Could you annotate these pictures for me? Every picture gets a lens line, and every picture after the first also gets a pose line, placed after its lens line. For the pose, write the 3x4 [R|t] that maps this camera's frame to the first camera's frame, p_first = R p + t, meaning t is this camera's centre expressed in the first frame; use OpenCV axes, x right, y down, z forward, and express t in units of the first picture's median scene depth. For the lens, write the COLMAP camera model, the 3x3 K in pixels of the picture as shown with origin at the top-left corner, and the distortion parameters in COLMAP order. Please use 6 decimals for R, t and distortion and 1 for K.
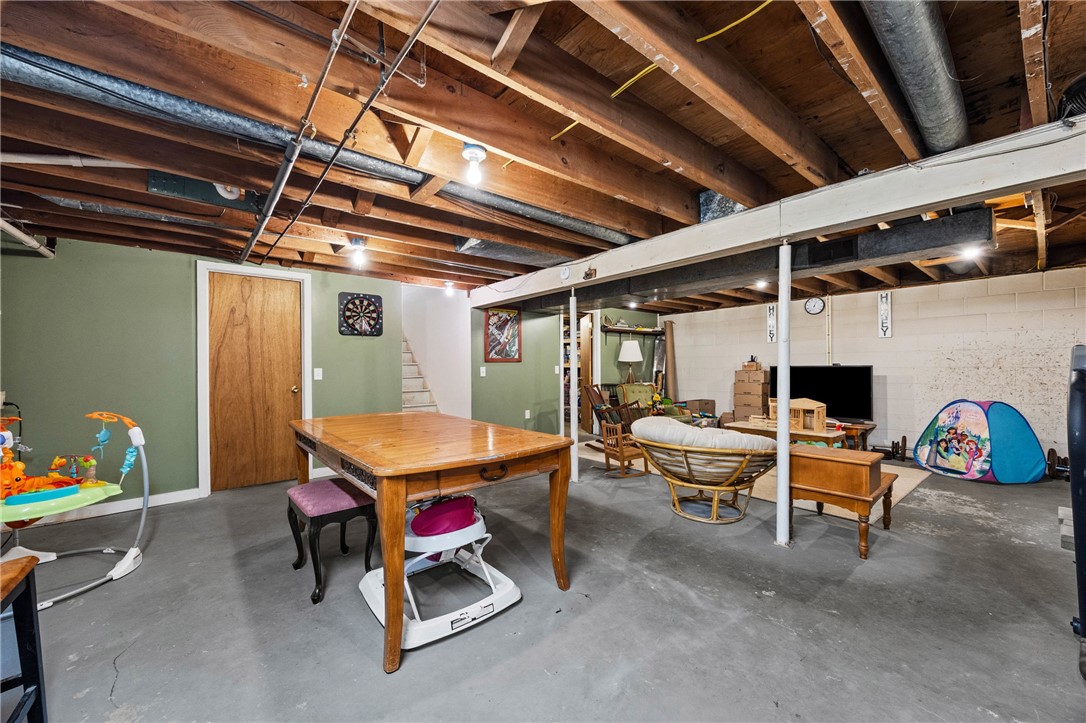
lens RADIAL K [[424.0, 0, 541.9], [0, 424.0, 366.4], [0, 0, 1]] dist [-0.002523, -0.000182]
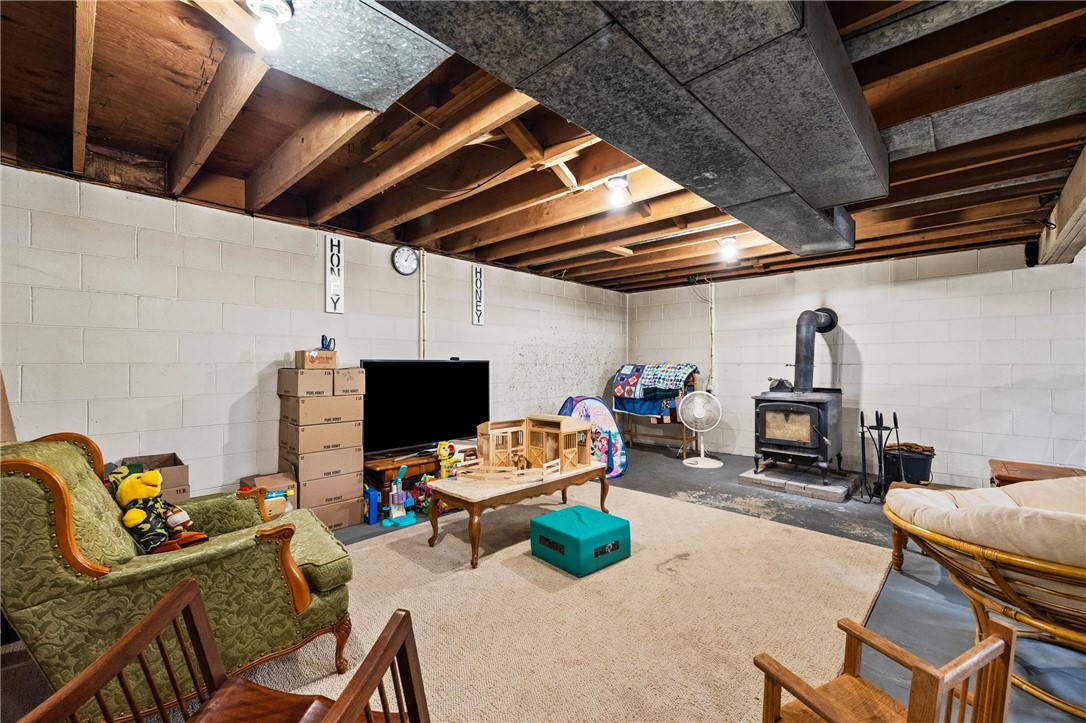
lens RADIAL K [[447.3, 0, 541.6], [0, 447.3, 361.9], [0, 0, 1]] dist [0.000581, 0.000011]
pose [[-0.114469, 0.010628, 0.993370, -0.016092], [-0.006479, 0.999914, -0.011445, 0.011478], [-0.993406, -0.007746, -0.114391, 1.287971]]
